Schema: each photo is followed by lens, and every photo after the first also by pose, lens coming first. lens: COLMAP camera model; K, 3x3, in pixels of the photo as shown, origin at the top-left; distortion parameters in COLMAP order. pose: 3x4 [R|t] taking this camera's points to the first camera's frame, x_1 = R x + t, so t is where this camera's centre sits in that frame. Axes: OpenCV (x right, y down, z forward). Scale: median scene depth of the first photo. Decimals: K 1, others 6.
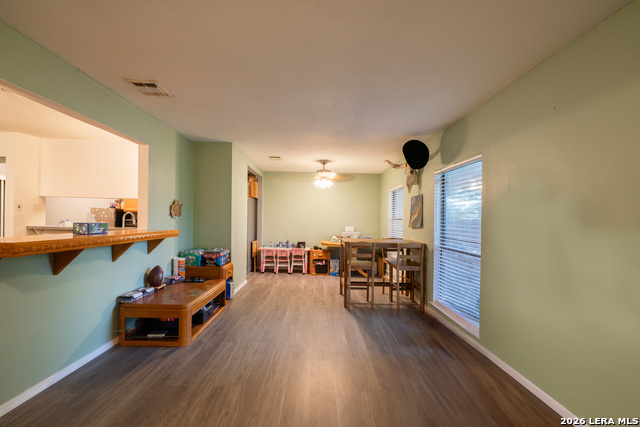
lens RADIAL K [[278.8, 0, 322.7], [0, 278.8, 218.6], [0, 0, 1]] dist [0.003099, 0.000218]
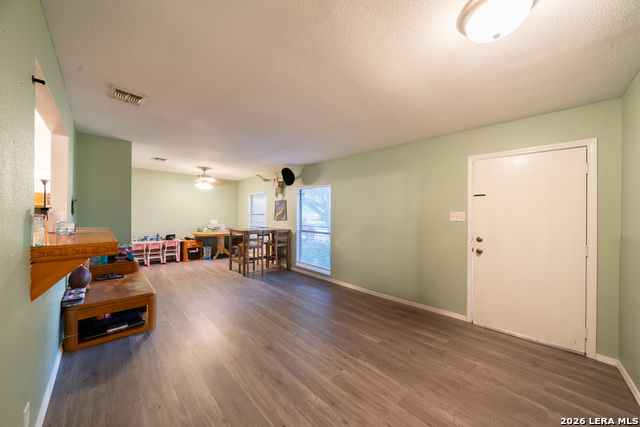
lens RADIAL K [[214.9, 0, 320.5], [0, 214.9, 212.6], [0, 0, 1]] dist [-0.009698, 0.000367]
pose [[0.718342, 0.002352, 0.695687, -0.291613], [-0.003919, 0.999992, 0.000667, -0.009756], [-0.695680, -0.003206, 0.718345, -0.048911]]
